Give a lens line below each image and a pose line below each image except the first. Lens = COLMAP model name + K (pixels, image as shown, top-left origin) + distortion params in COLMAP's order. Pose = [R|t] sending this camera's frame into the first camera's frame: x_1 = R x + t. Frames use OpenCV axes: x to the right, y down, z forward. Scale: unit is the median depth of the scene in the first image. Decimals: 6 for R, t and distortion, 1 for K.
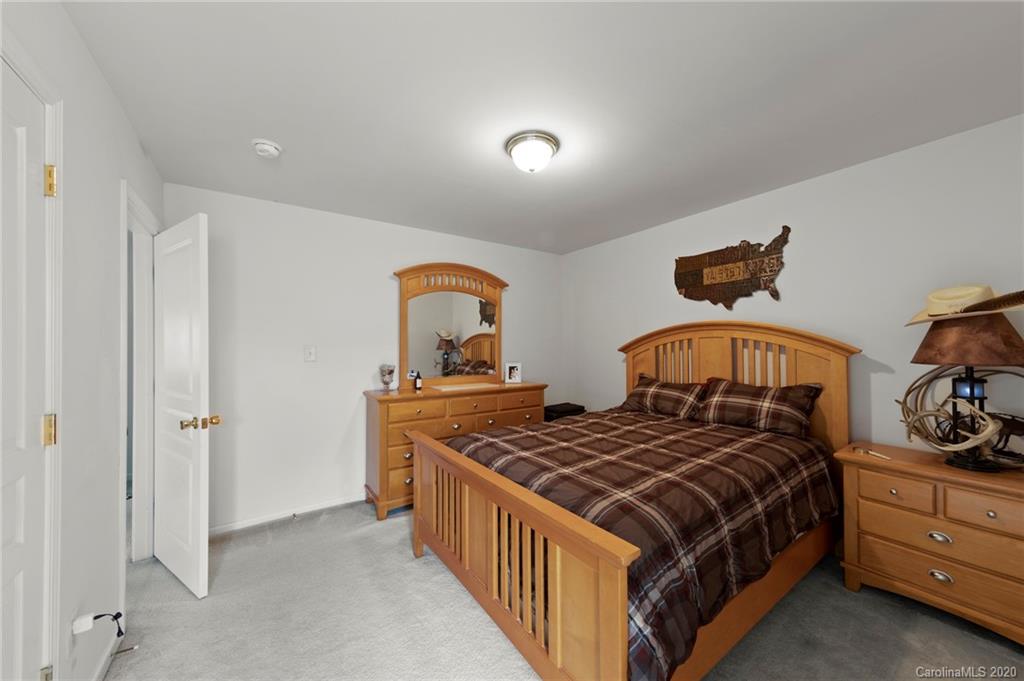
lens RADIAL K [[358.1, 0, 515.2], [0, 358.1, 344.0], [0, 0, 1]] dist [0.004806, -0.000231]
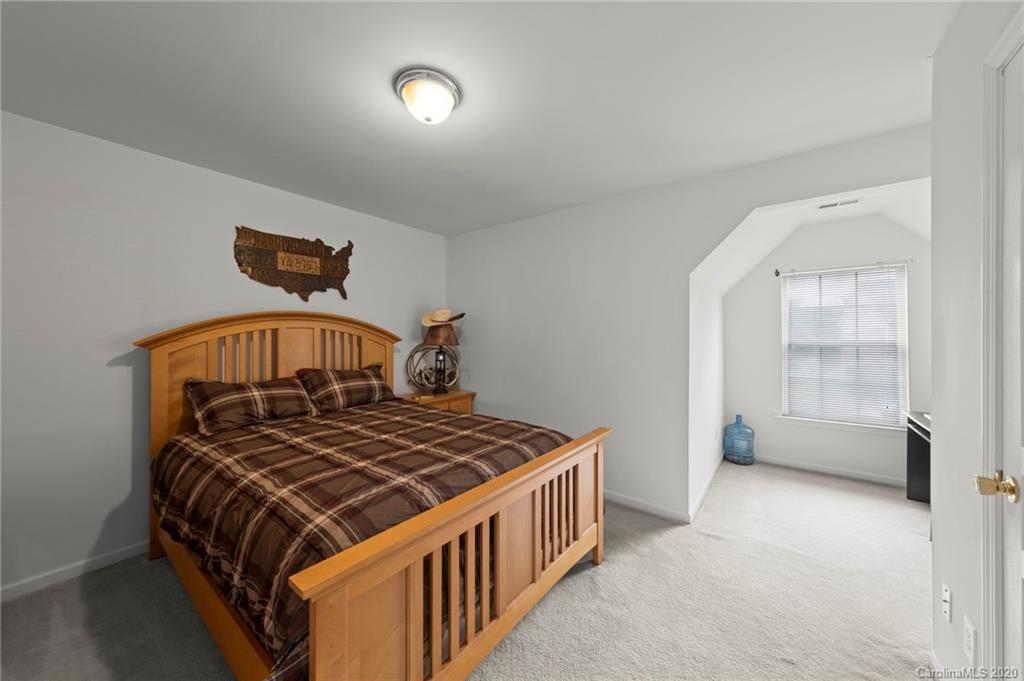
lens RADIAL K [[358.1, 0, 517.9], [0, 358.1, 337.1], [0, 0, 1]] dist [0.004806, -0.000231]
pose [[-0.292336, -0.005489, 0.956300, -0.578356], [-0.008465, 0.999959, 0.003152, -0.001243], [-0.956278, -0.007173, -0.292370, 0.749322]]
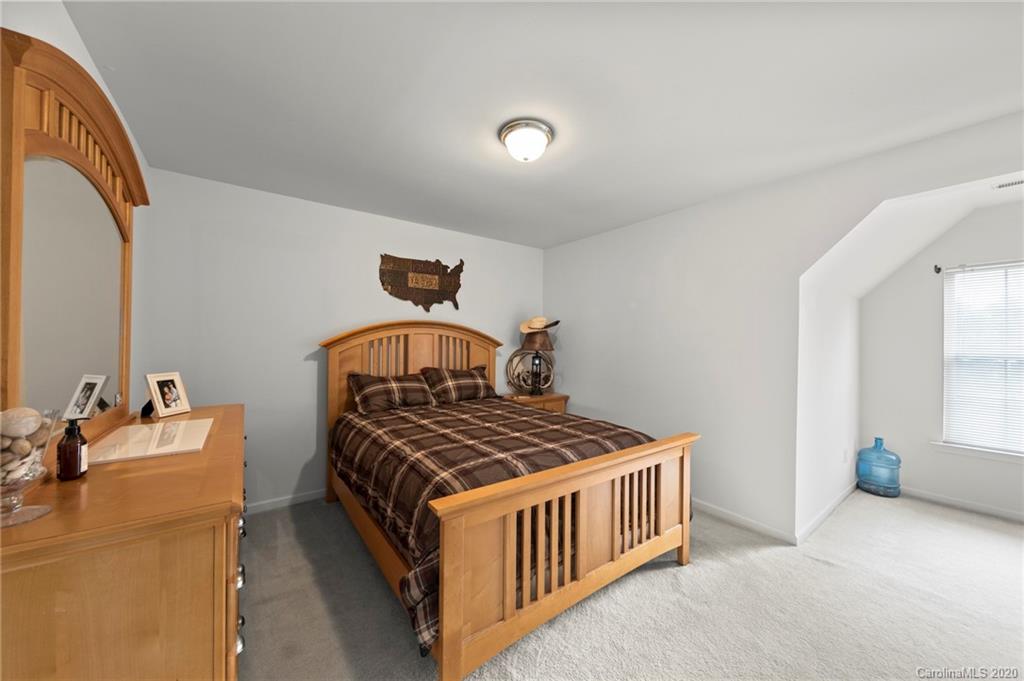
lens RADIAL K [[369.2, 0, 516.6], [0, 369.2, 341.9], [0, 0, 1]] dist [-0.011985, -0.001081]
pose [[-0.019499, -0.000375, 0.999810, -0.706846], [-0.017586, 0.999845, 0.000032, 0.003247], [-0.999655, -0.017582, -0.019503, 0.745658]]
